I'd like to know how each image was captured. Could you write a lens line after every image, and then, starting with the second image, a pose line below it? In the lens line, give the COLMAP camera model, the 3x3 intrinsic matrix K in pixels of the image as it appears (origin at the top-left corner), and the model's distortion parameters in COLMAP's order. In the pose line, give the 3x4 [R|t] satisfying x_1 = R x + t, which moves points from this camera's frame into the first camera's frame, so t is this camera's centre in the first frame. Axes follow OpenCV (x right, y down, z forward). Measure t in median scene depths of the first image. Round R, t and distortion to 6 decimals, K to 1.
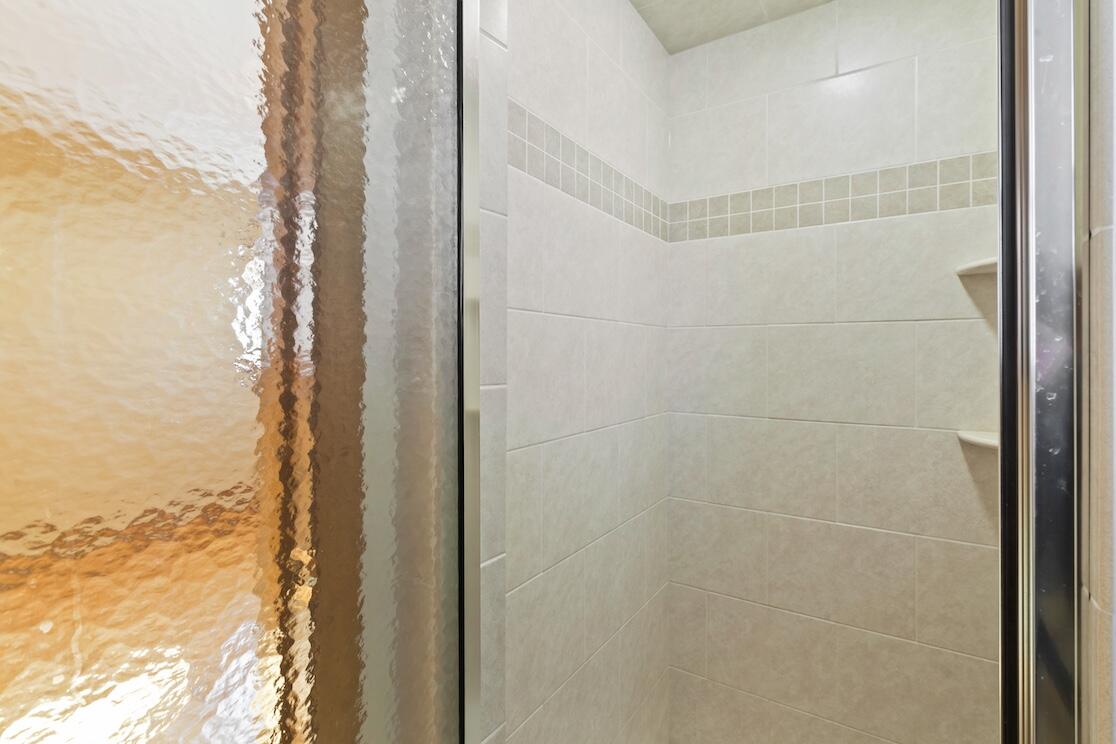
lens RADIAL K [[530.2, 0, 553.2], [0, 530.2, 351.8], [0, 0, 1]] dist [0.002659, 0.000156]
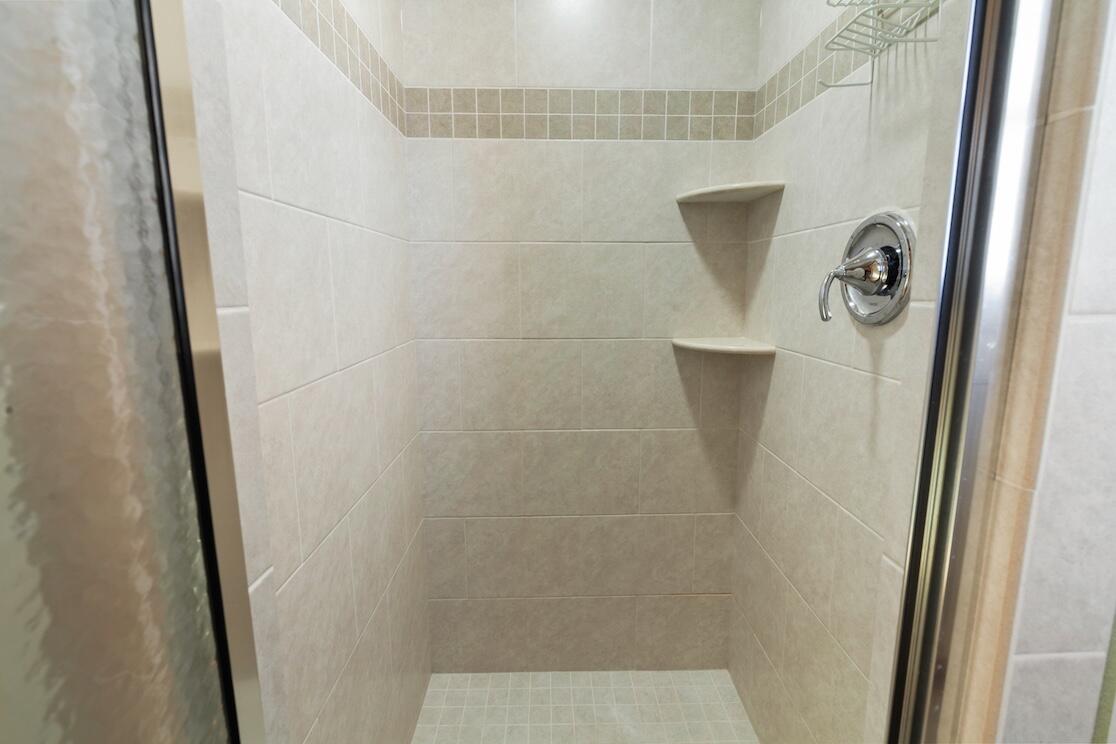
lens RADIAL K [[509.2, 0, 563.2], [0, 509.2, 365.5], [0, 0, 1]] dist [-0.000828, 0.000089]
pose [[0.821148, -0.092818, 0.563117, -0.074842], [-0.001165, 0.986412, 0.164289, 0.018961], [-0.570714, -0.135561, 0.809882, 0.190186]]
